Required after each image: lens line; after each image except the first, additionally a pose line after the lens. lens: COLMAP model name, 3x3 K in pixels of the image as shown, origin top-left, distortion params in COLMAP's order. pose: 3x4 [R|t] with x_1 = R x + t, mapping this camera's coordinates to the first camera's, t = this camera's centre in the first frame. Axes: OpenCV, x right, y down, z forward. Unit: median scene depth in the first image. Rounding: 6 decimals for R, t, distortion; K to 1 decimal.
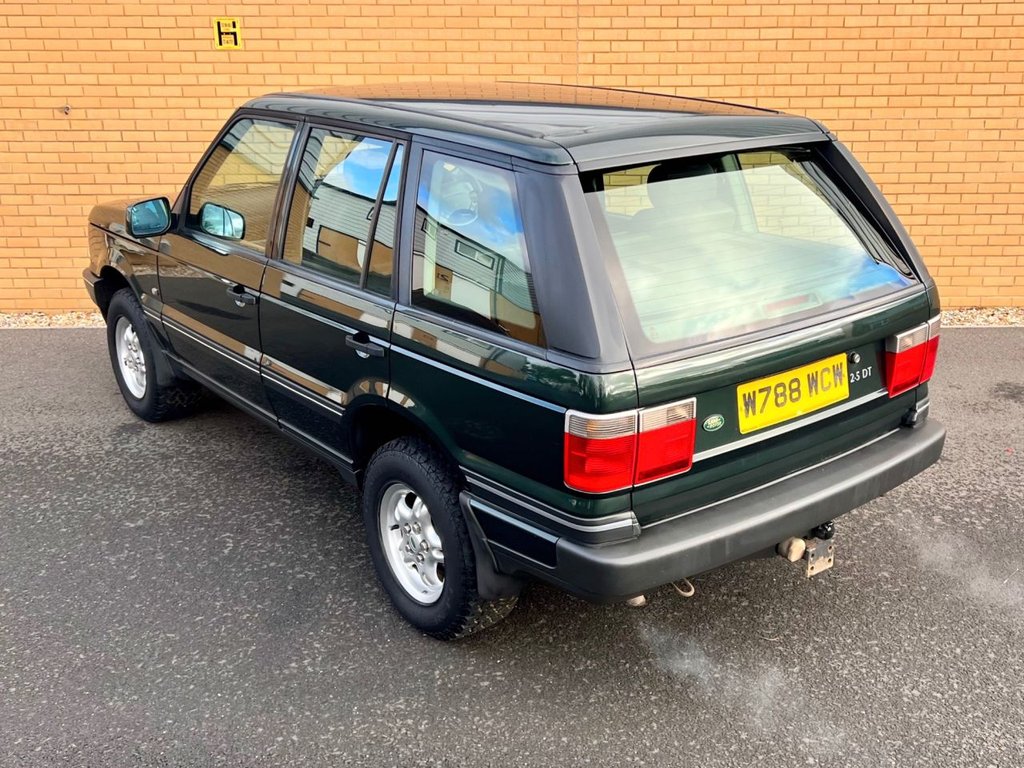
lens RADIAL K [[1085.8, 0, 575.7], [0, 1085.8, 348.5], [0, 0, 1]] dist [0.060419, -0.094350]
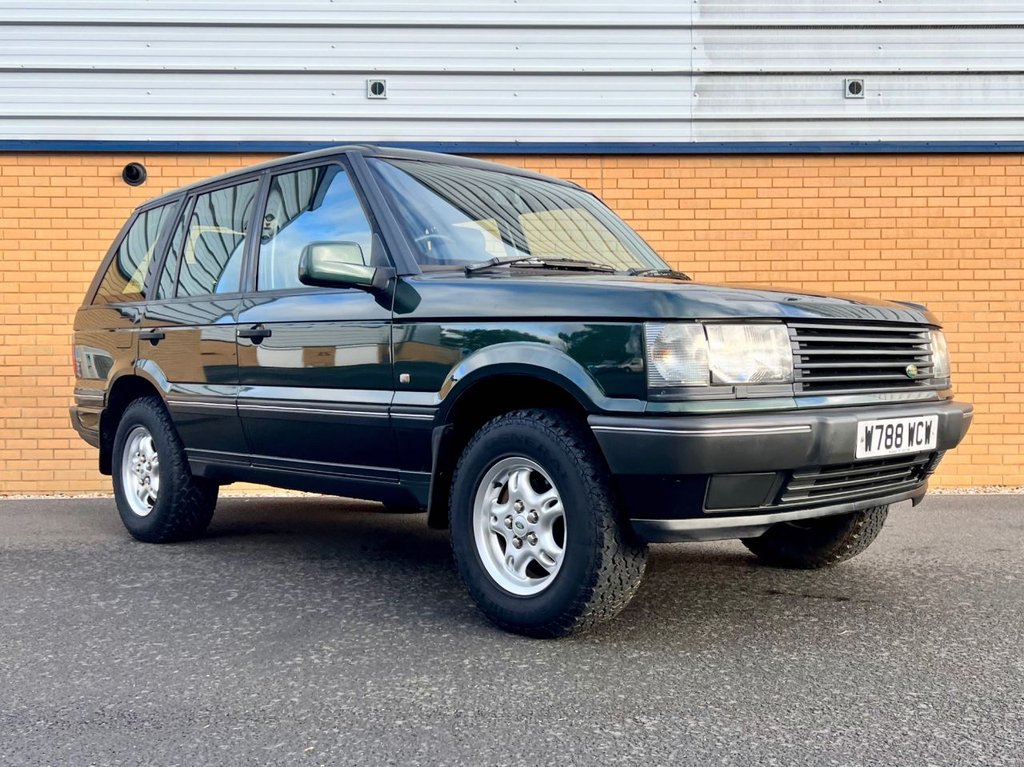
lens RADIAL K [[1012.2, 0, 593.5], [0, 1012.2, 418.8], [0, 0, 1]] dist [0.069354, -0.107336]
pose [[0.999942, -0.002809, 0.010399, -0.017232], [0.005447, 0.964721, -0.263219, 0.159022], [-0.009293, 0.263261, 0.964680, 0.088434]]
